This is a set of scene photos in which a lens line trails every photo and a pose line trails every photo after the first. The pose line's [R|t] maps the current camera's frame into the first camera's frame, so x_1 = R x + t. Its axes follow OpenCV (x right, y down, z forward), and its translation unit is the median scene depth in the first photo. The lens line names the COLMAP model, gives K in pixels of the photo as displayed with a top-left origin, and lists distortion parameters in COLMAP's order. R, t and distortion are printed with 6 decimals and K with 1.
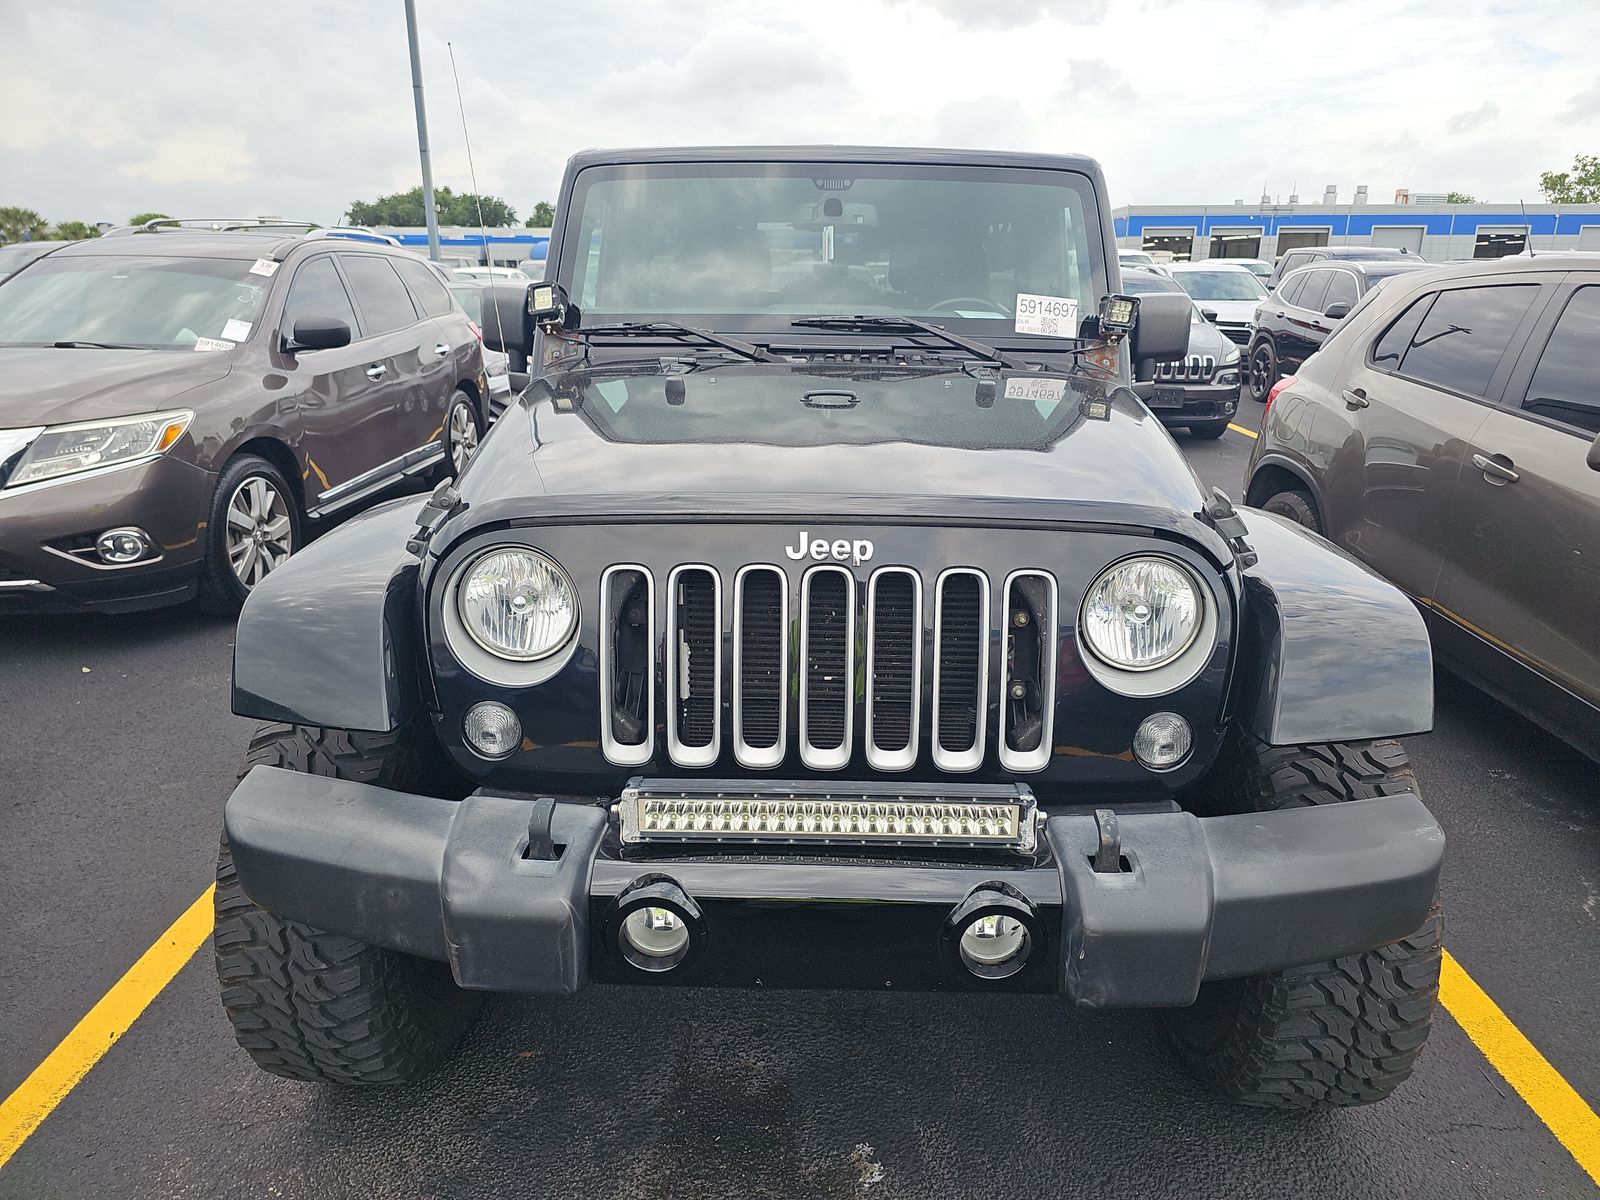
lens RADIAL K [[1069.7, 0, 798.9], [0, 1069.7, 604.7], [0, 0, 1]] dist [0.031141, -0.029127]
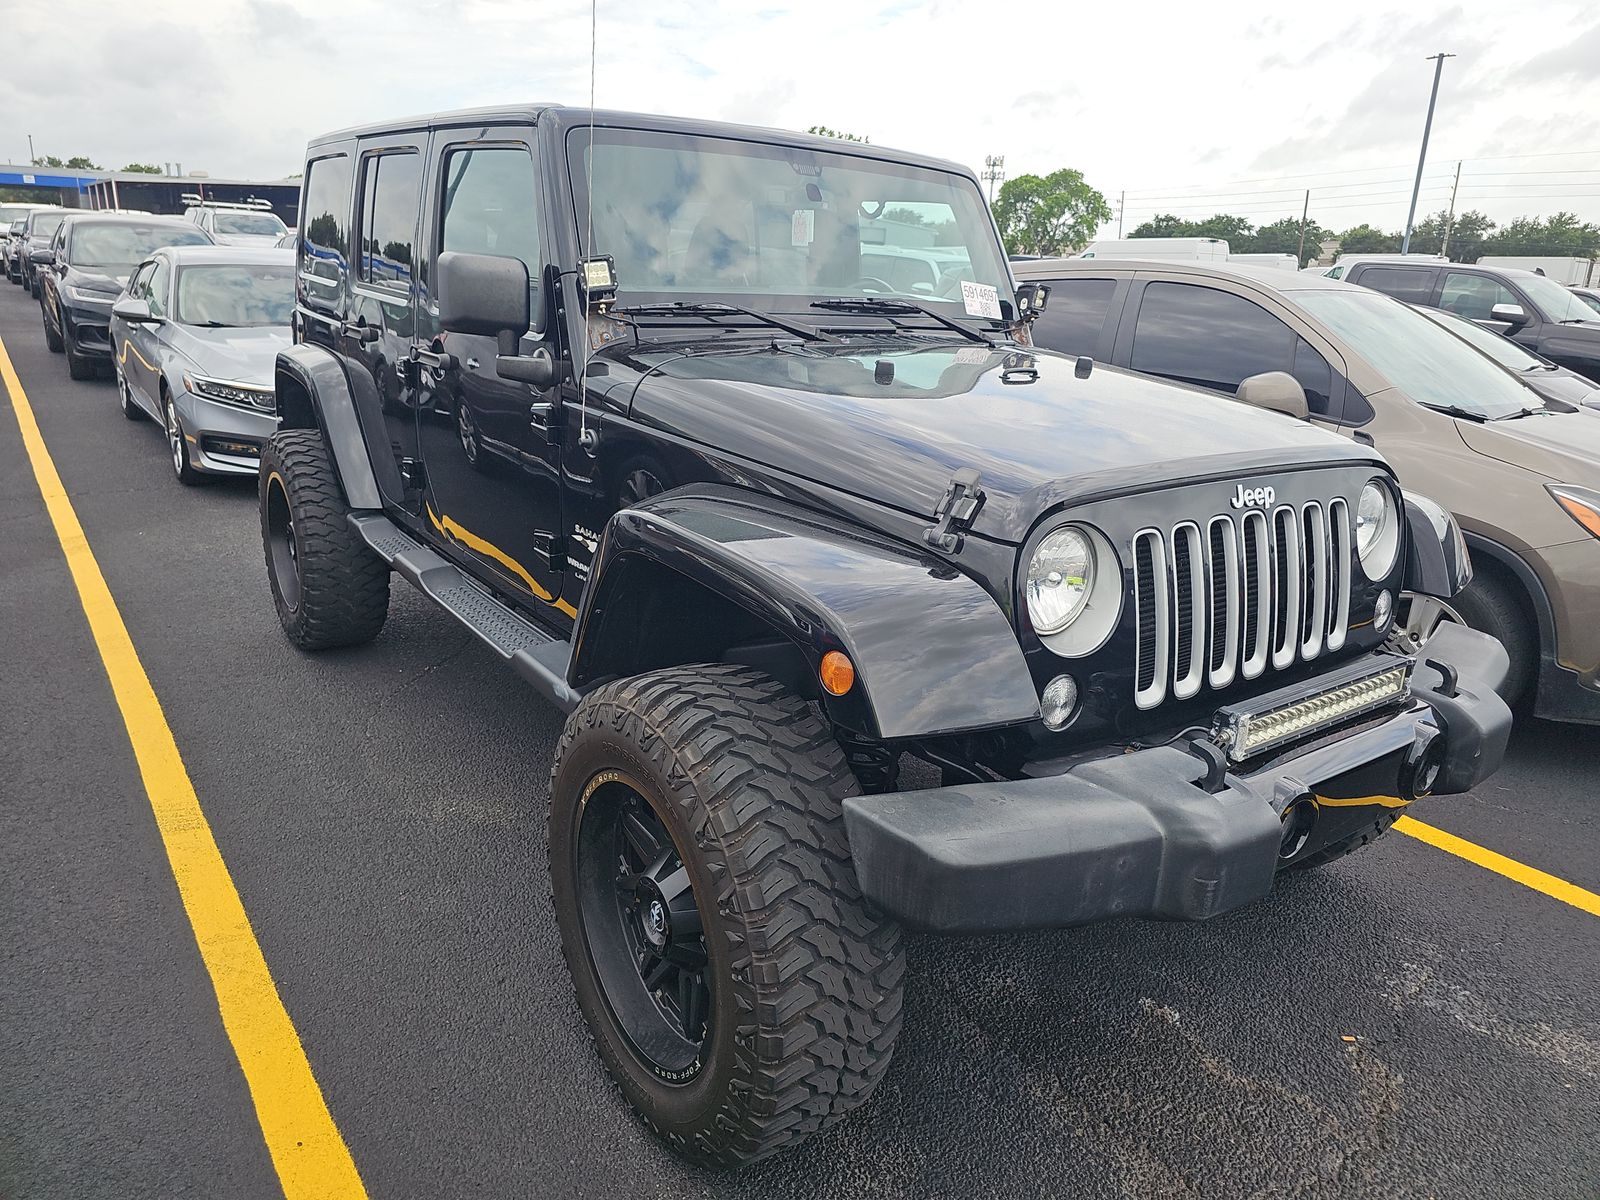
lens RADIAL K [[1069.7, 0, 798.9], [0, 1069.7, 594.2], [0, 0, 1]] dist [0.031141, -0.029127]
pose [[0.799133, -0.148713, 0.582470, -0.947034], [0.138499, 0.988399, 0.062335, -0.076440], [-0.584983, 0.030857, 0.810459, 0.261082]]
